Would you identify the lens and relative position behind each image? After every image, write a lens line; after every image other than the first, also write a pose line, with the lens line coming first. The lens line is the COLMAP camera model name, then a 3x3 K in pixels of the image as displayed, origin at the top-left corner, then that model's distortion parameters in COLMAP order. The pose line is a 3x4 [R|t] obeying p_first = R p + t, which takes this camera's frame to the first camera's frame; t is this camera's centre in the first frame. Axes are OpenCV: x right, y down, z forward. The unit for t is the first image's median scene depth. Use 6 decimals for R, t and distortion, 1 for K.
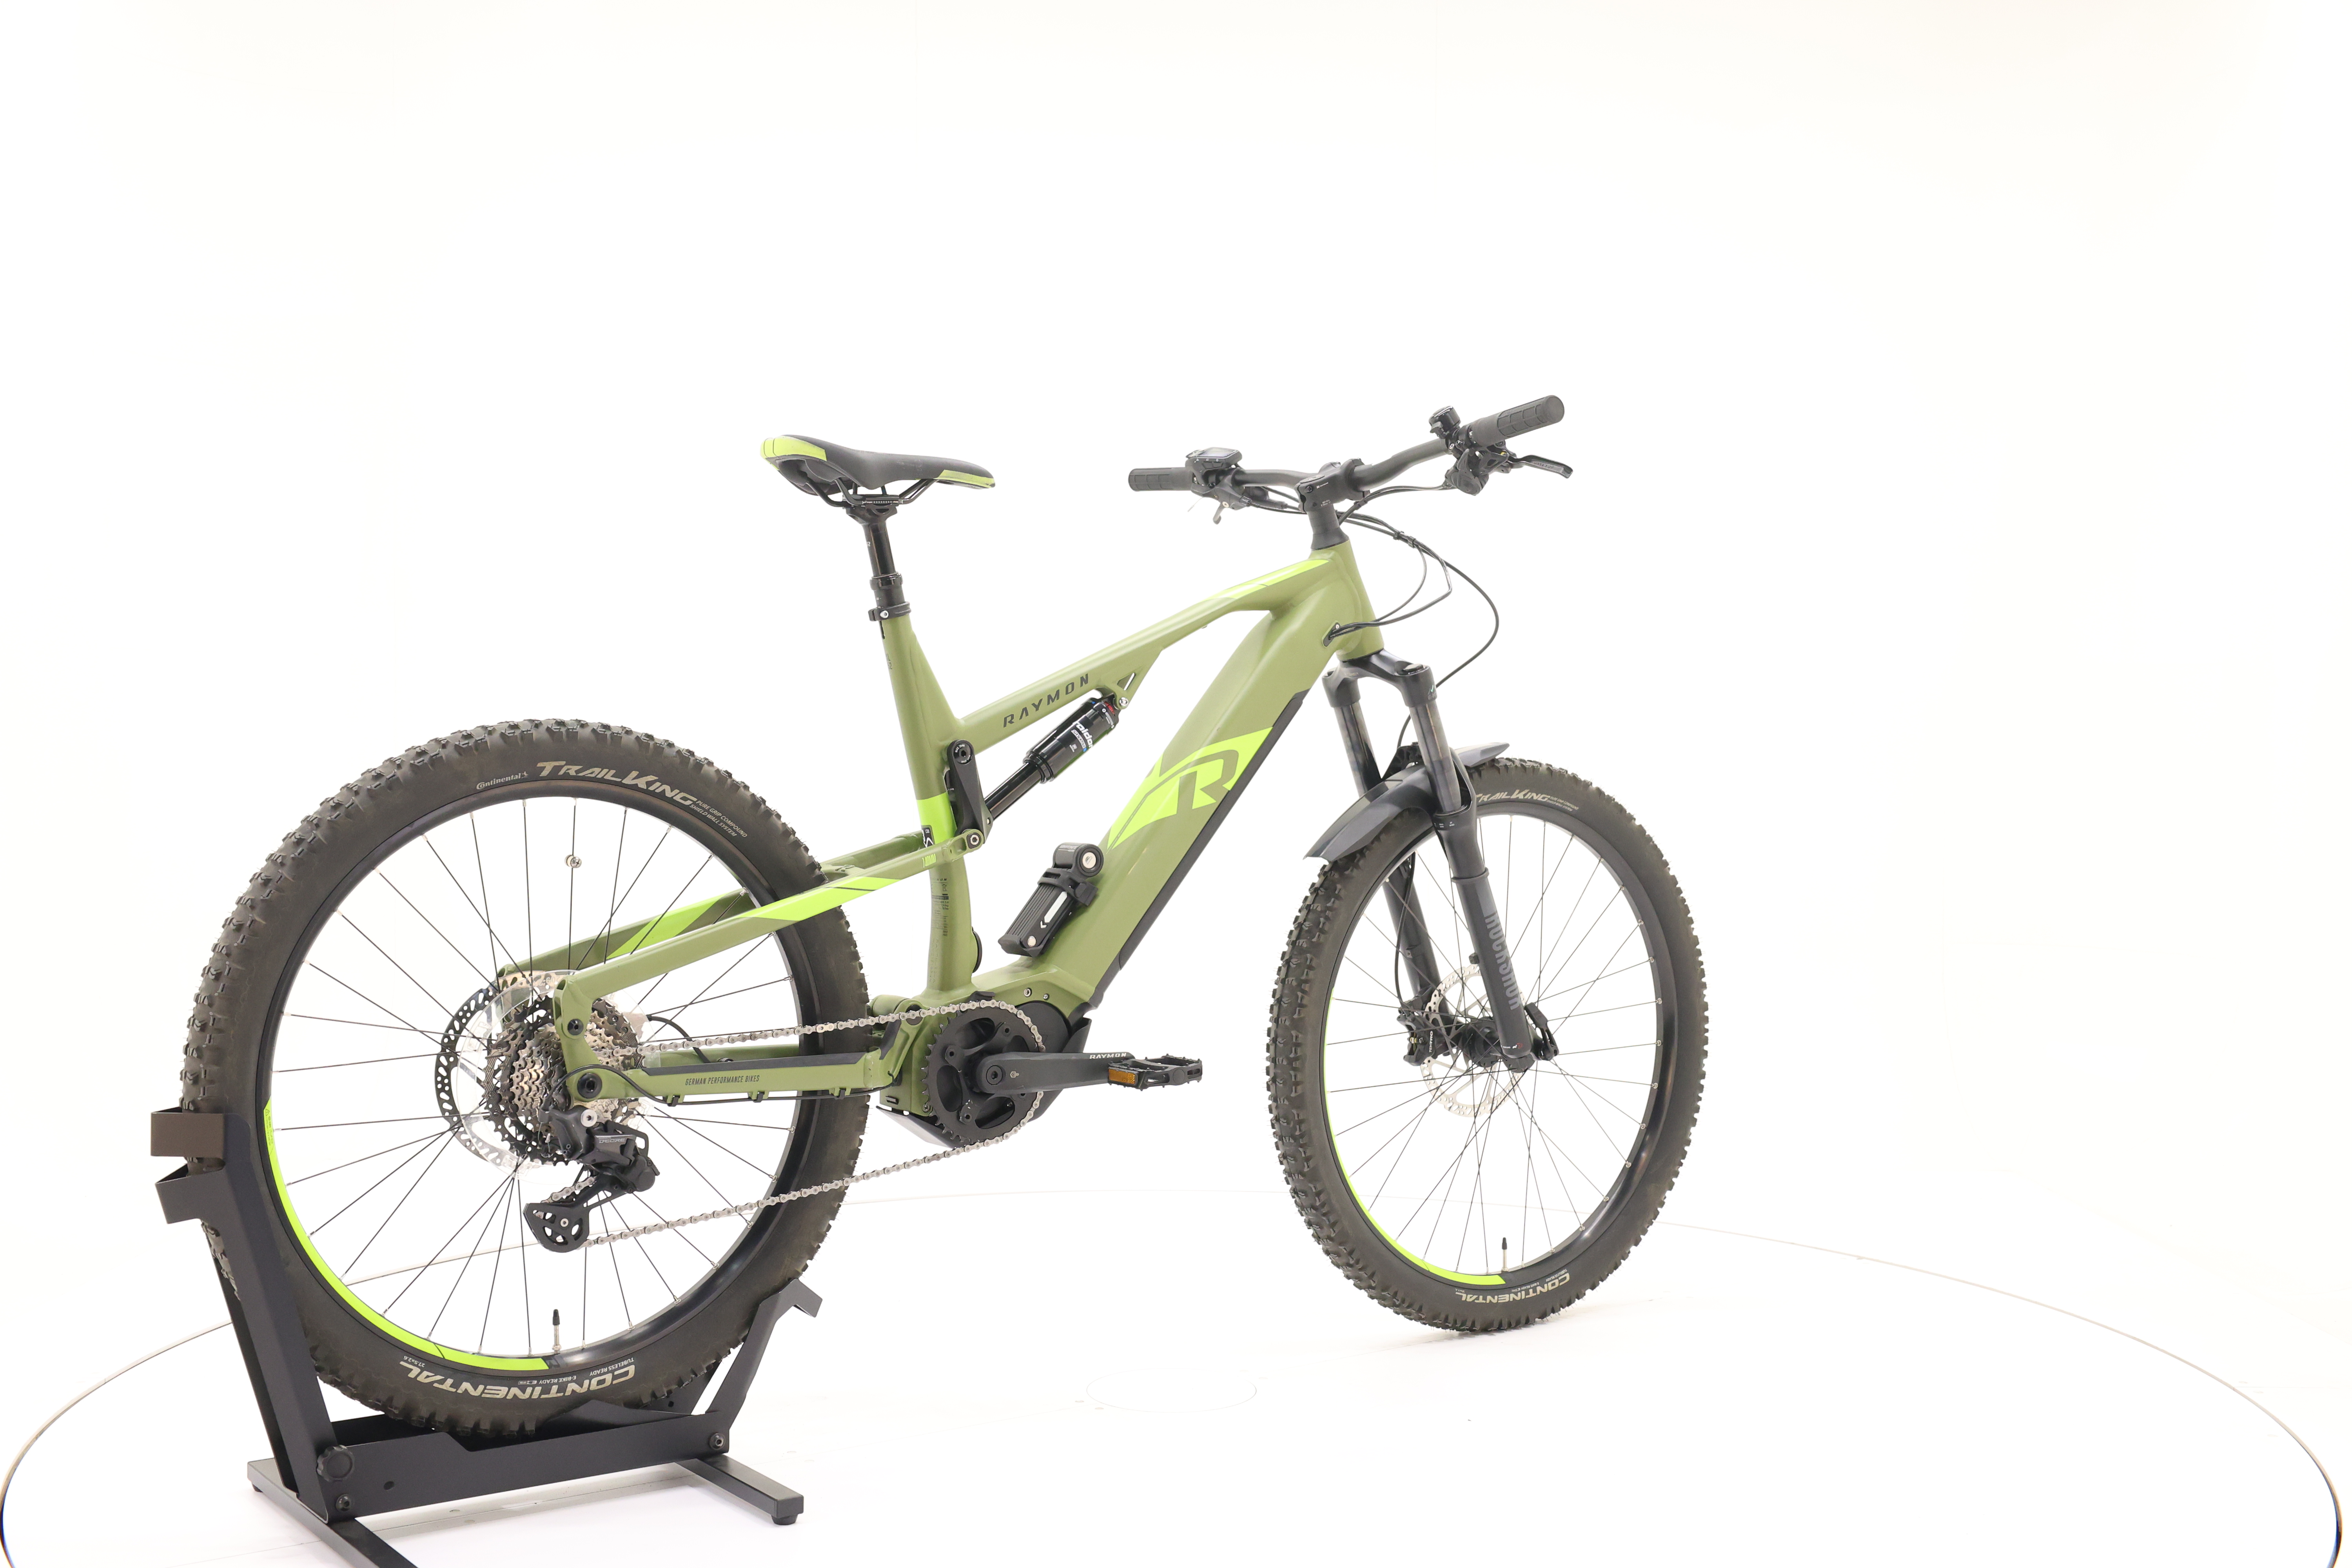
lens RADIAL K [[2532.1, 0, 1178.2], [0, 2532.1, 779.8], [0, 0, 1]] dist [-0.014403, 0.000000]
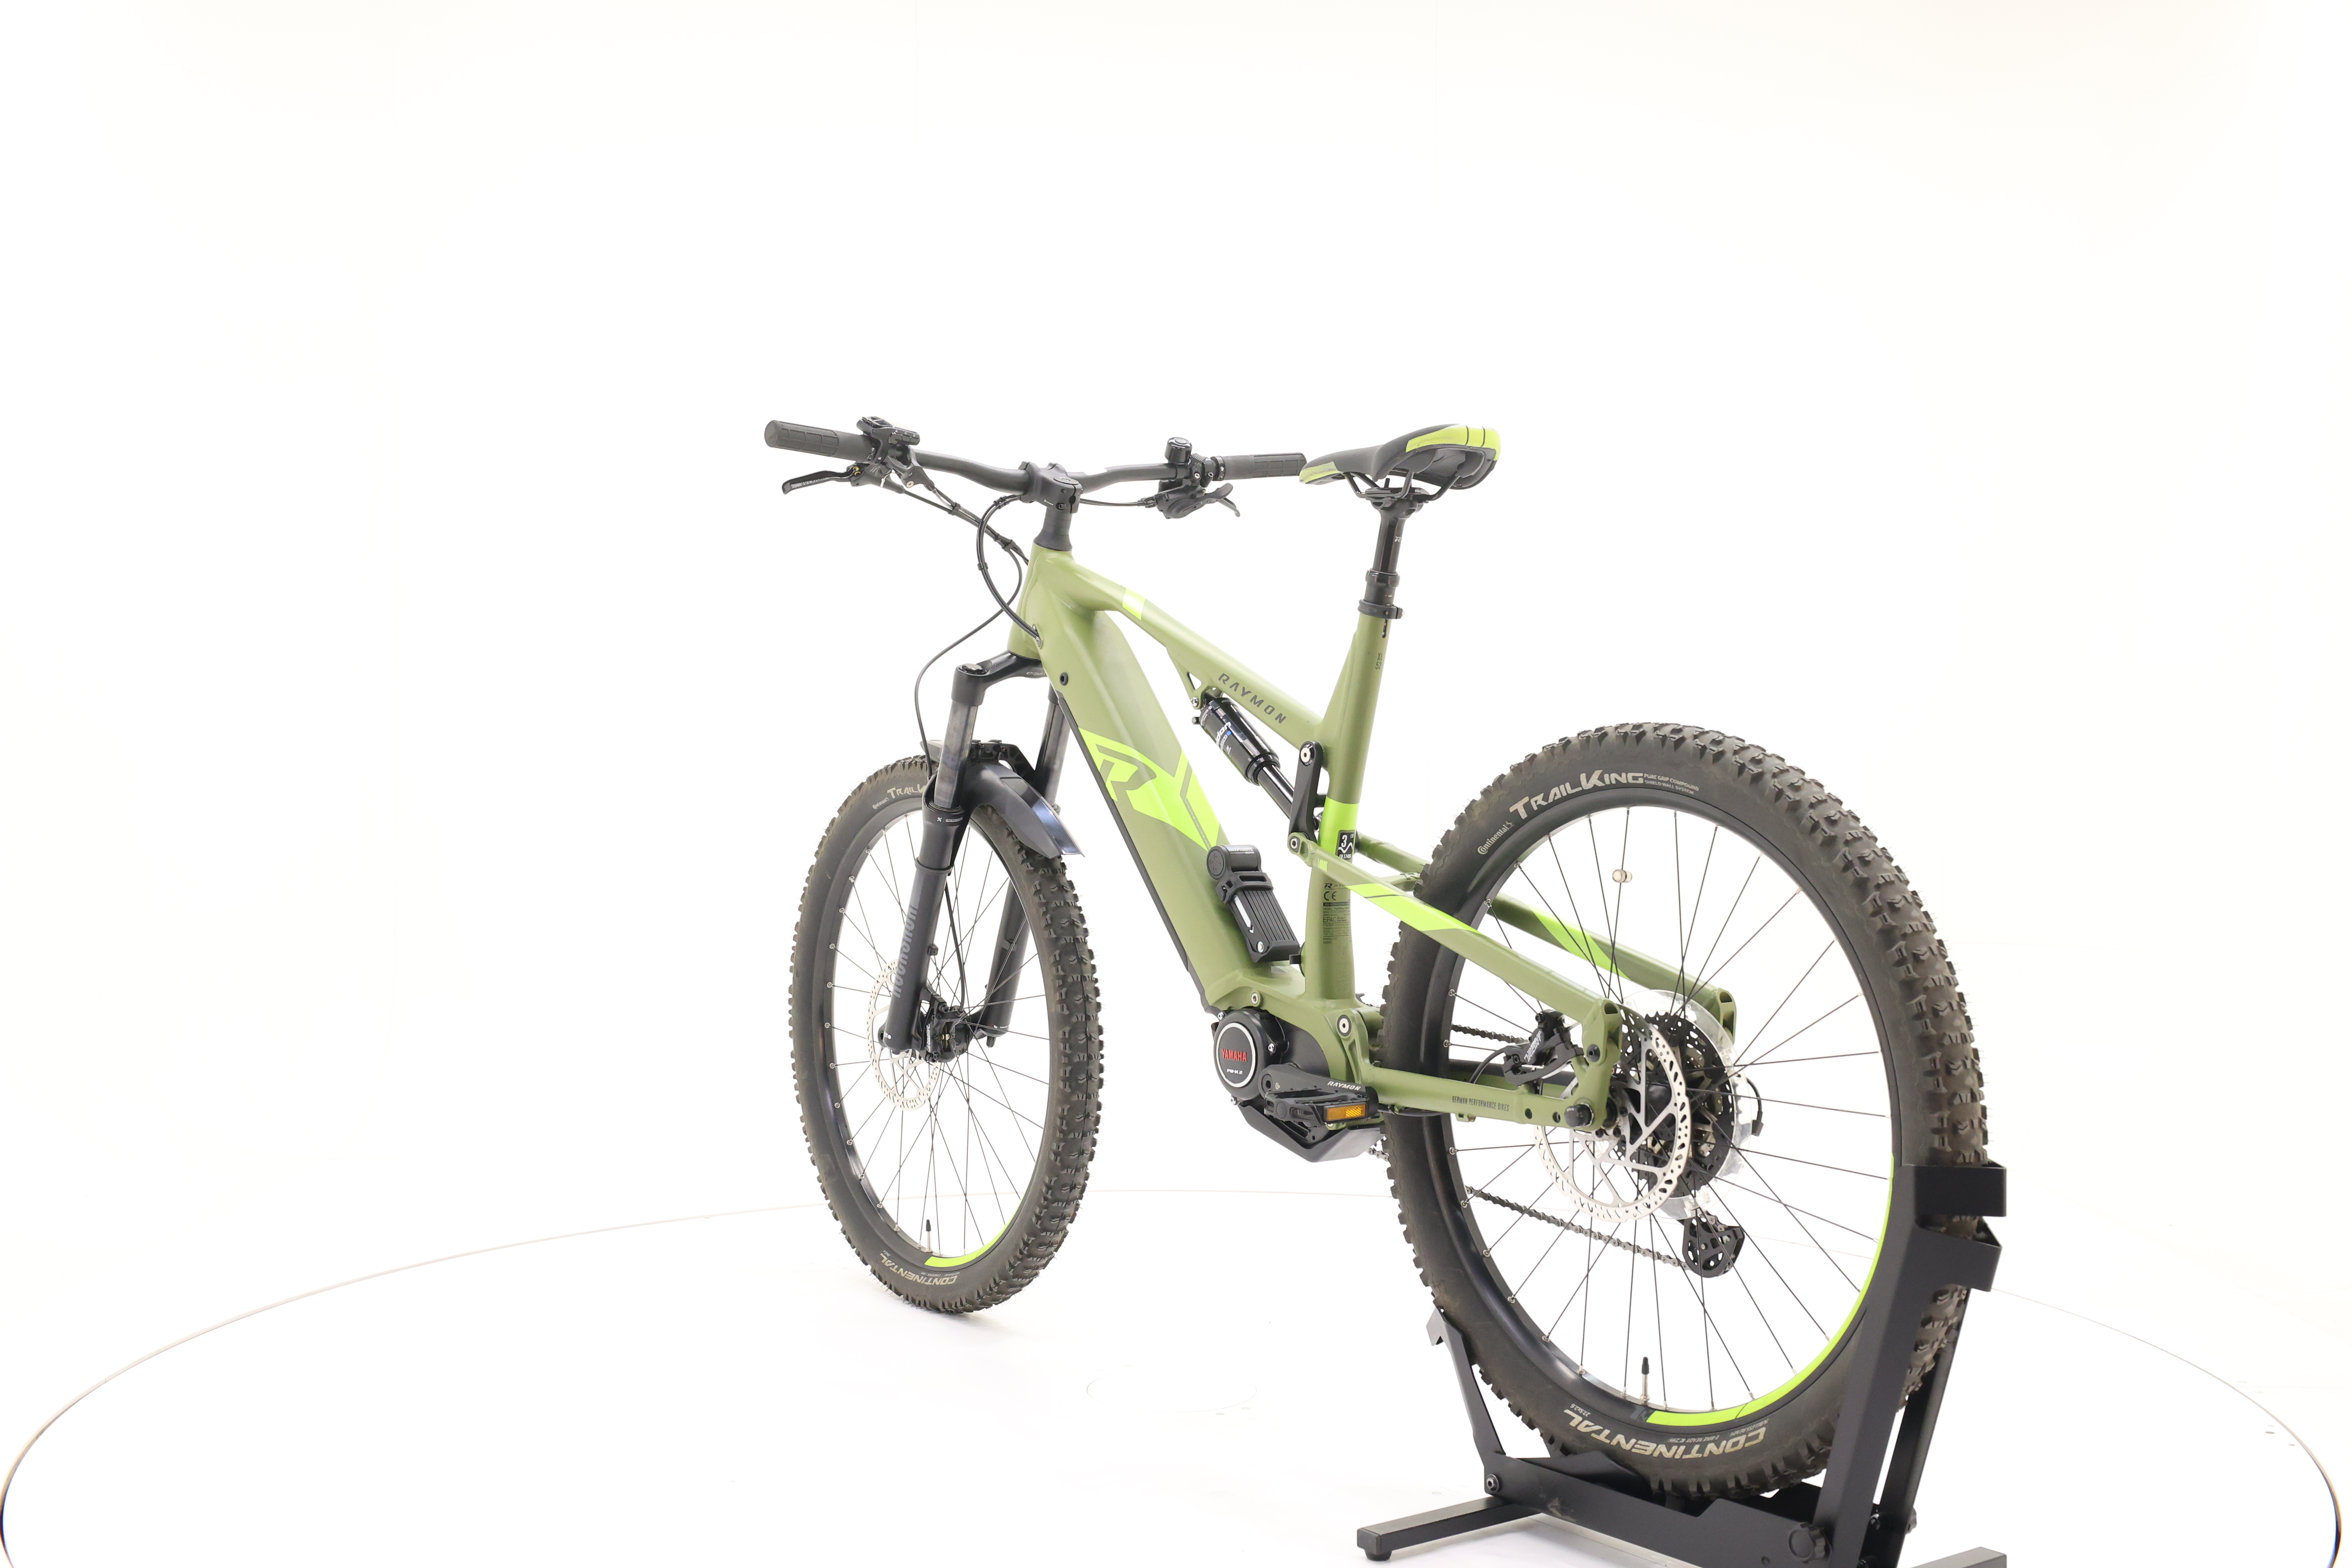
lens RADIAL K [[2532.1, 0, 1178.2], [0, 2532.1, 771.0], [0, 0, 1]] dist [-0.014403, 0.000000]
pose [[-0.005576, -0.019999, 0.999784, -1.080451], [0.015836, 0.999673, 0.020085, -0.025403], [-0.999859, 0.015944, -0.005258, 1.082710]]
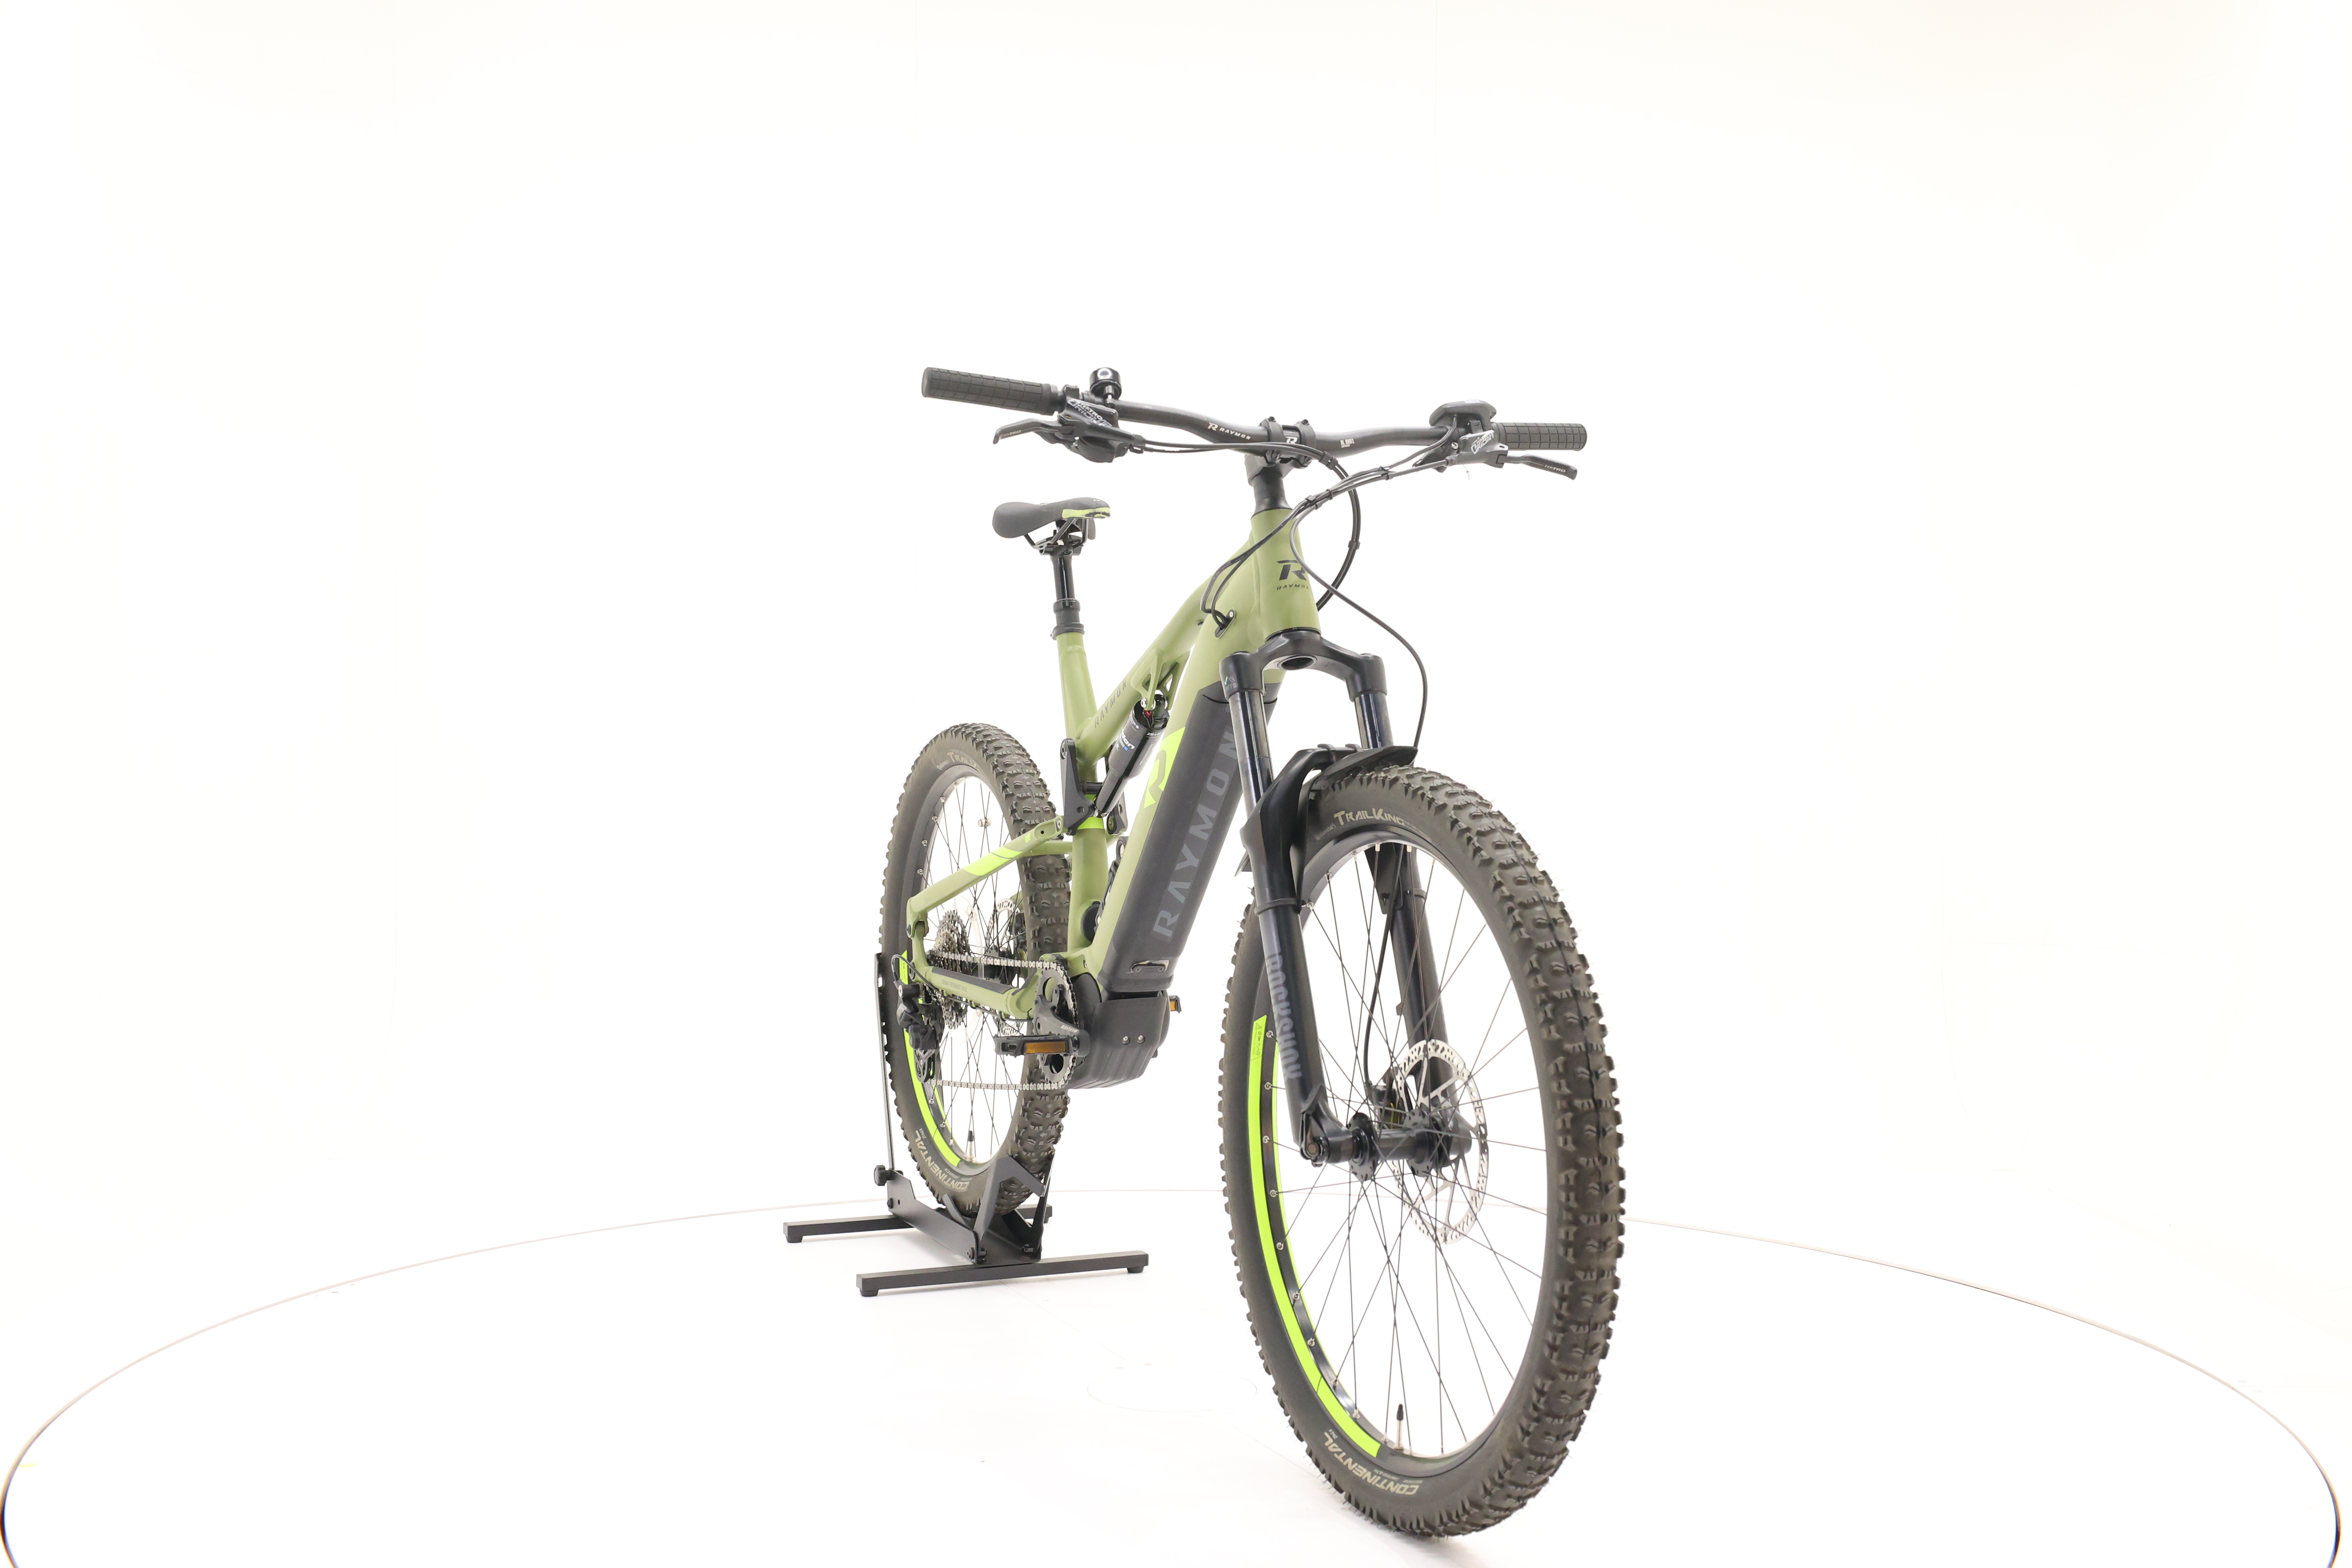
lens RADIAL K [[2532.1, 0, 1166.9], [0, 2532.1, 777.6], [0, 0, 1]] dist [-0.014403, 0.000000]
pose [[-0.222560, 0.014588, -0.974810, 1.050119], [-0.022994, 0.999531, 0.020208, -0.022487], [0.974648, 0.026912, -0.222120, 1.314916]]
